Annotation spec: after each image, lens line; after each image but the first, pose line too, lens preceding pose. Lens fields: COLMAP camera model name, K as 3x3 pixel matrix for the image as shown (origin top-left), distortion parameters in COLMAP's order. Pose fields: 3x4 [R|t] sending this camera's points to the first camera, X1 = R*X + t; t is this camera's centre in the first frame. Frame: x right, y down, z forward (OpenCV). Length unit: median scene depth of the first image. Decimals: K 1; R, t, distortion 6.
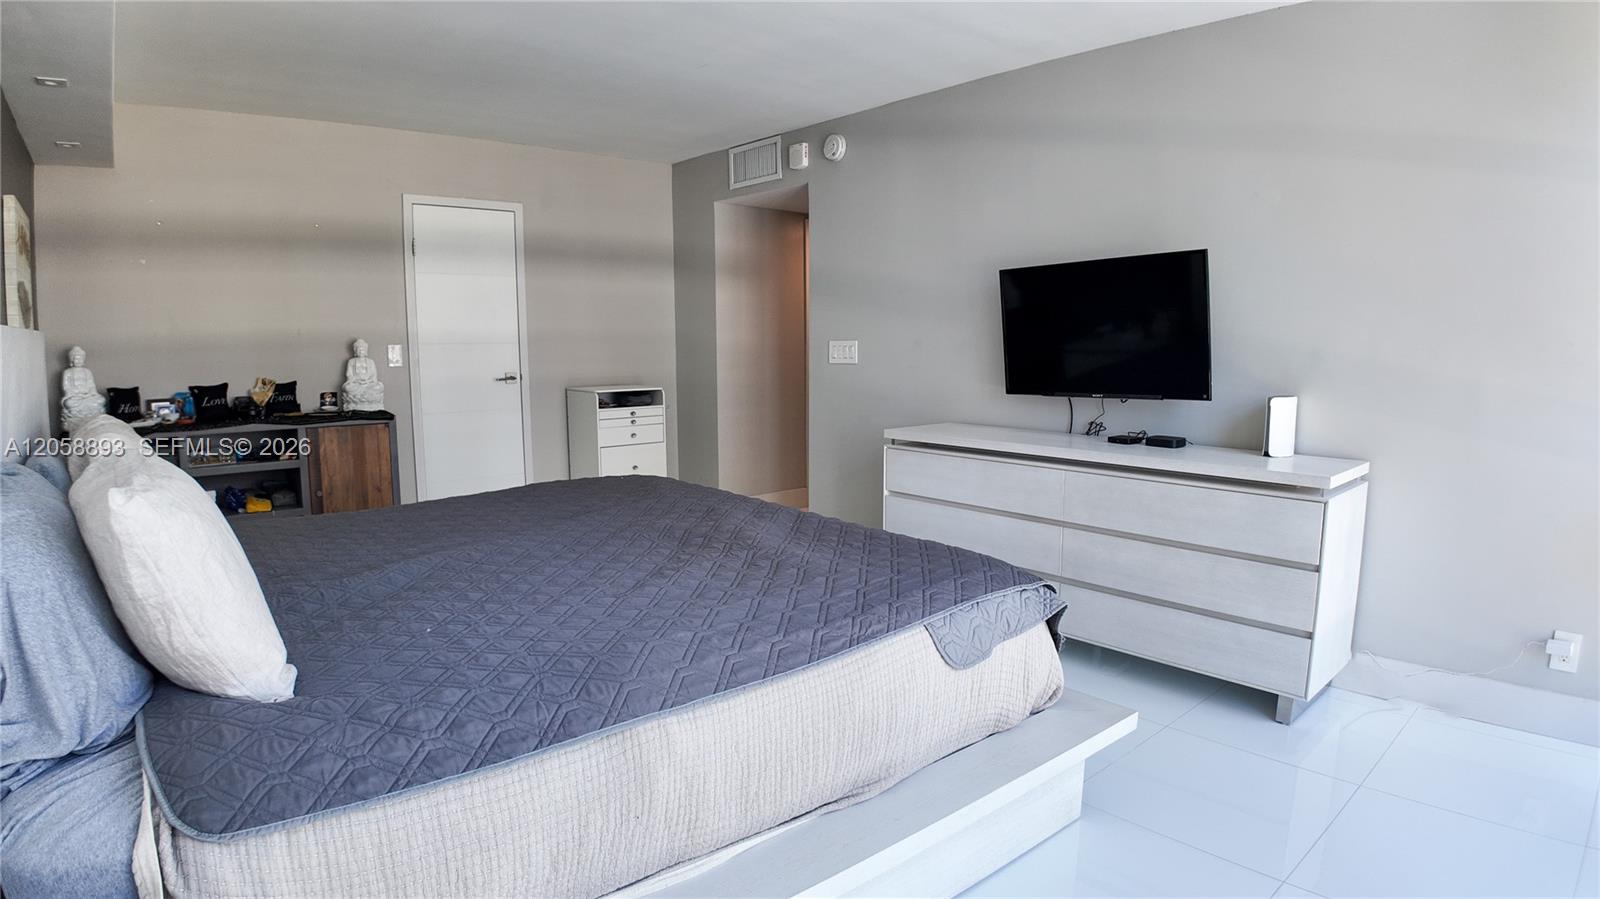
lens RADIAL K [[855.0, 0, 800.0], [0, 855.0, 449.5], [0, 0, 1]] dist [-0.121857, 0.003223]
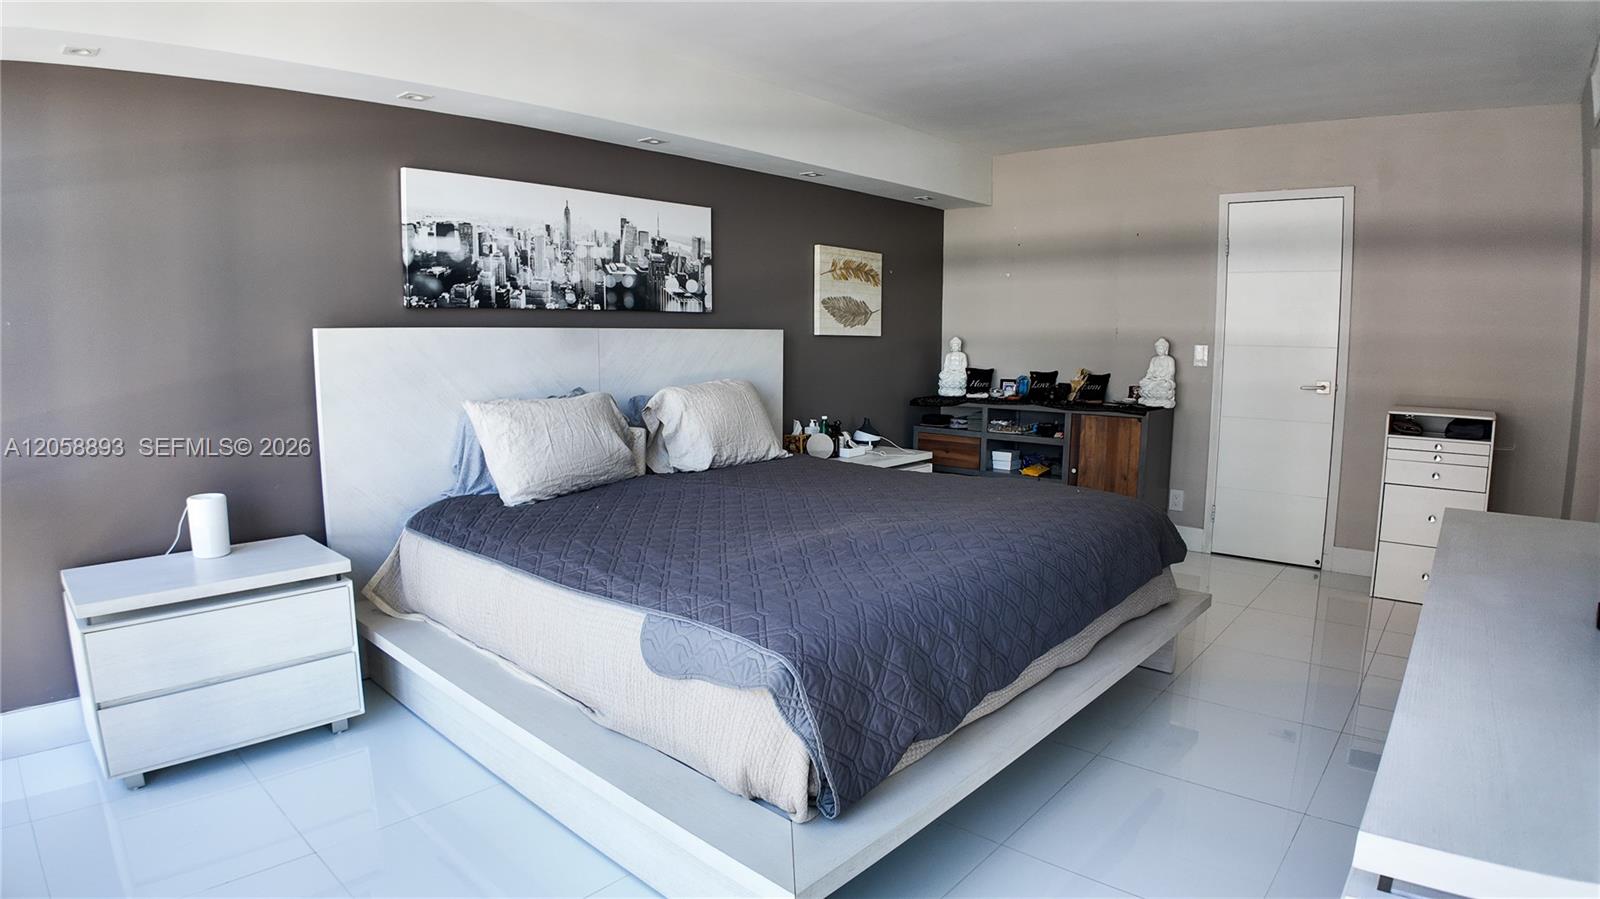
lens RADIAL K [[855.0, 0, 800.0], [0, 855.0, 449.5], [0, 0, 1]] dist [-0.121857, 0.003223]
pose [[0.136592, 0.130322, -0.982018, 0.509826], [-0.122616, 0.985910, 0.113784, -0.062363], [0.983010, 0.104869, 0.150647, 0.421949]]
